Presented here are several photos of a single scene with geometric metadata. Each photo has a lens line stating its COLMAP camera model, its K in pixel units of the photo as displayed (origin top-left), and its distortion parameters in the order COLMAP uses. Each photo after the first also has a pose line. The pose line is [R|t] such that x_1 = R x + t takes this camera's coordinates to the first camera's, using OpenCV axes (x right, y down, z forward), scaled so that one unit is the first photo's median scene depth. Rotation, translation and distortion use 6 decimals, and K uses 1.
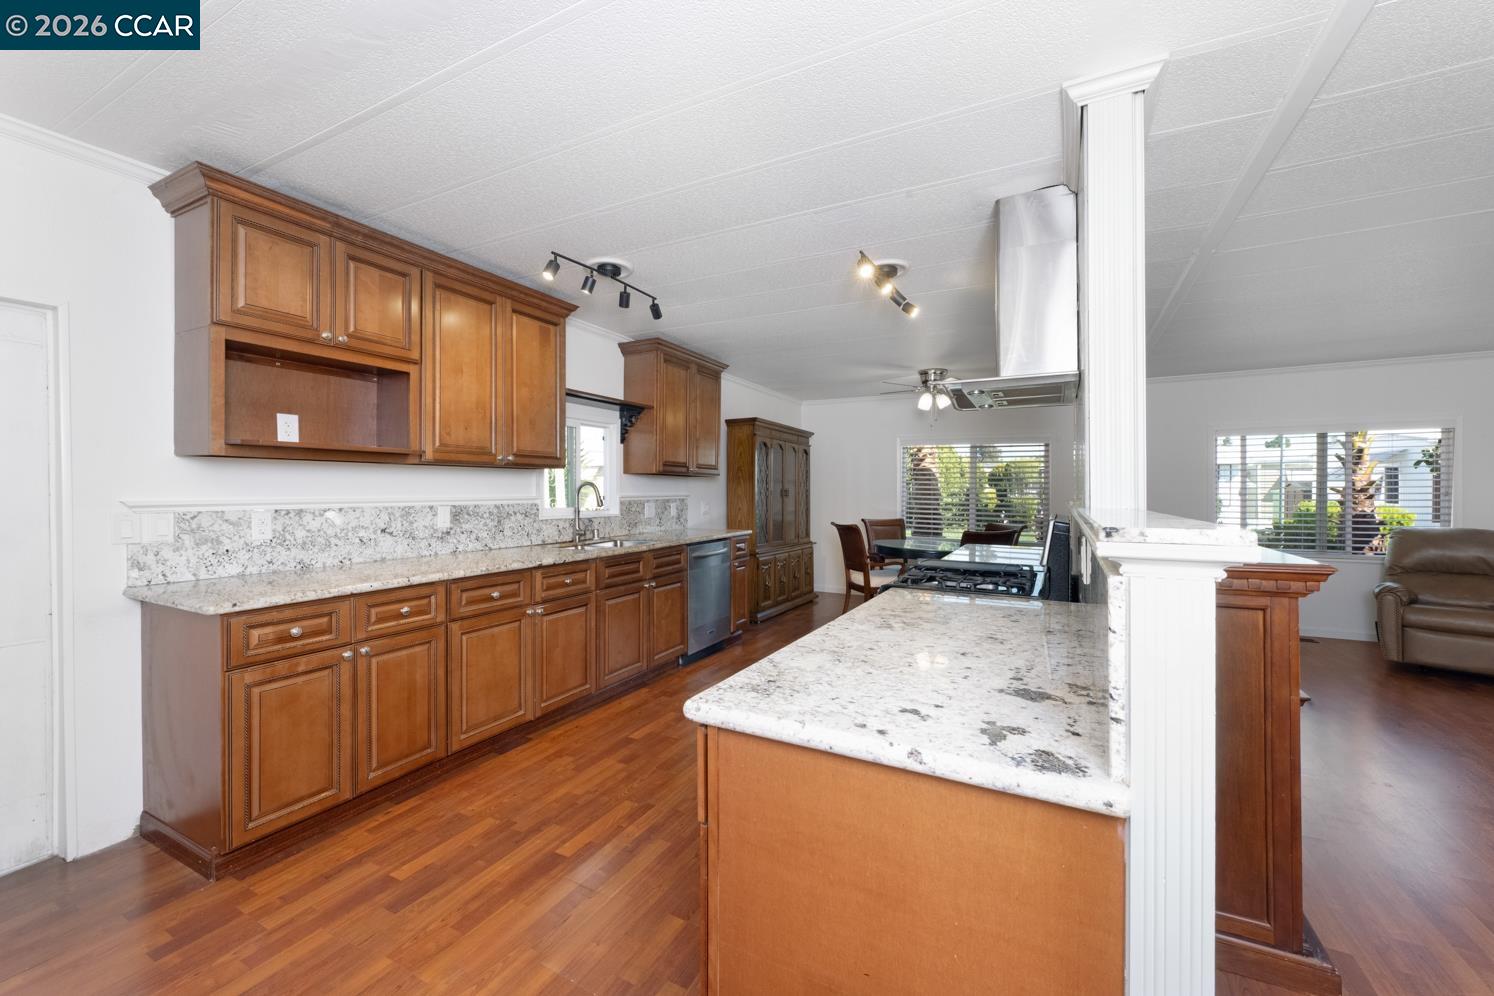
lens RADIAL K [[587.0, 0, 740.7], [0, 587.0, 494.6], [0, 0, 1]] dist [0.002802, -0.008202]
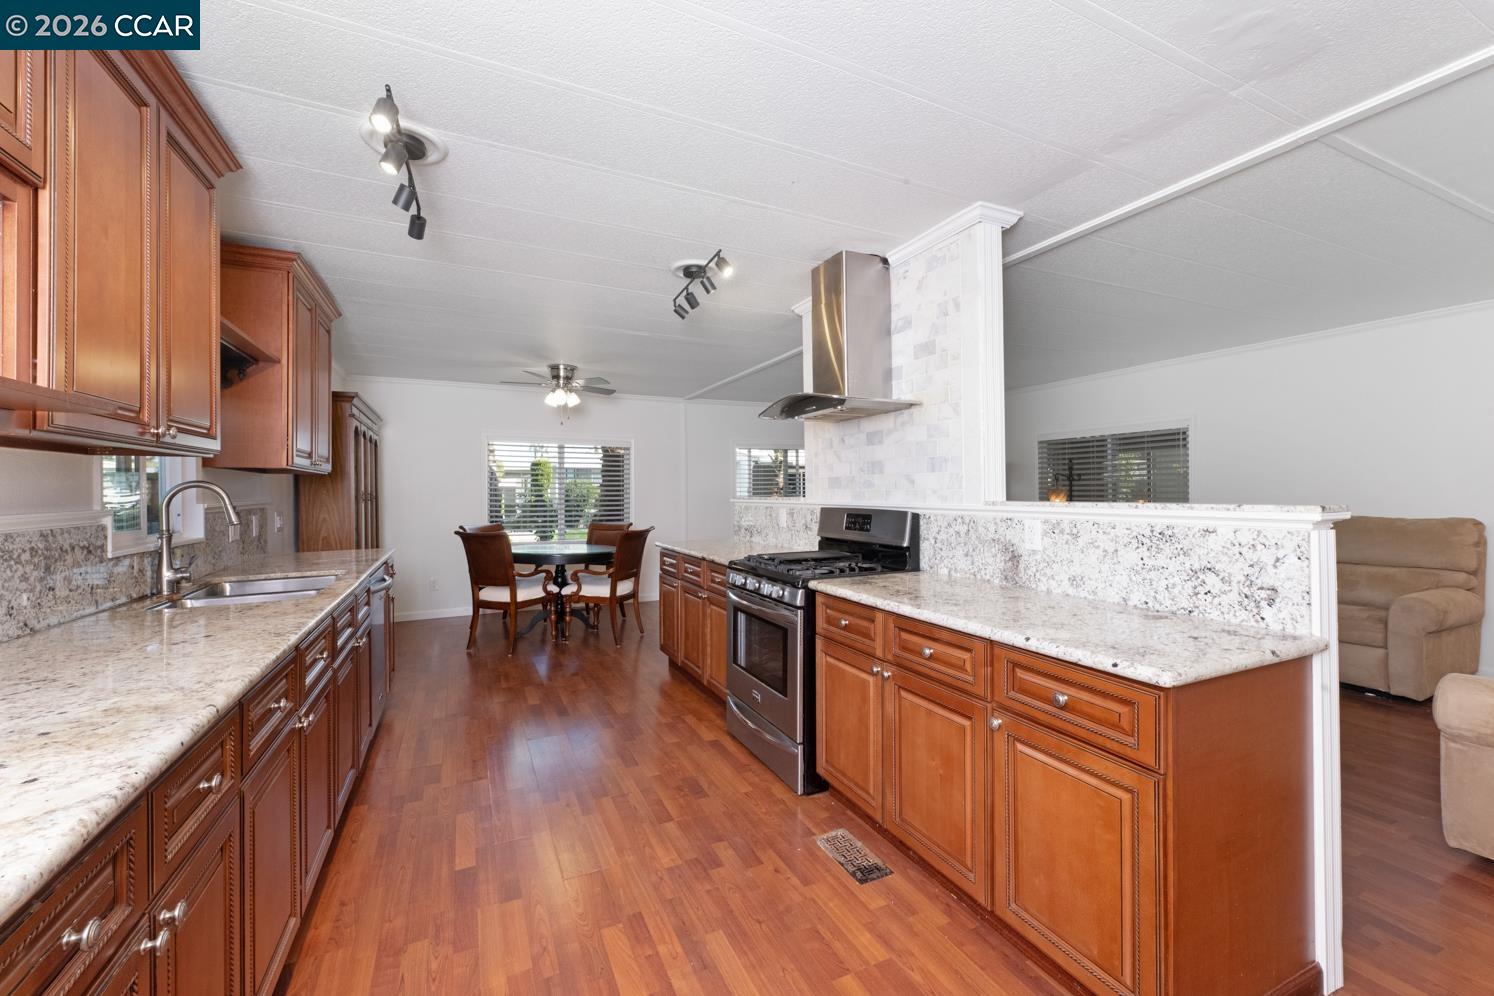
lens RADIAL K [[604.5, 0, 745.9], [0, 604.5, 494.9], [0, 0, 1]] dist [0.000194, -0.000398]
pose [[0.598732, -0.011499, 0.800867, -0.524250], [0.010544, 0.999923, 0.006474, -0.009885], [-0.800880, 0.004568, 0.598807, 0.323059]]
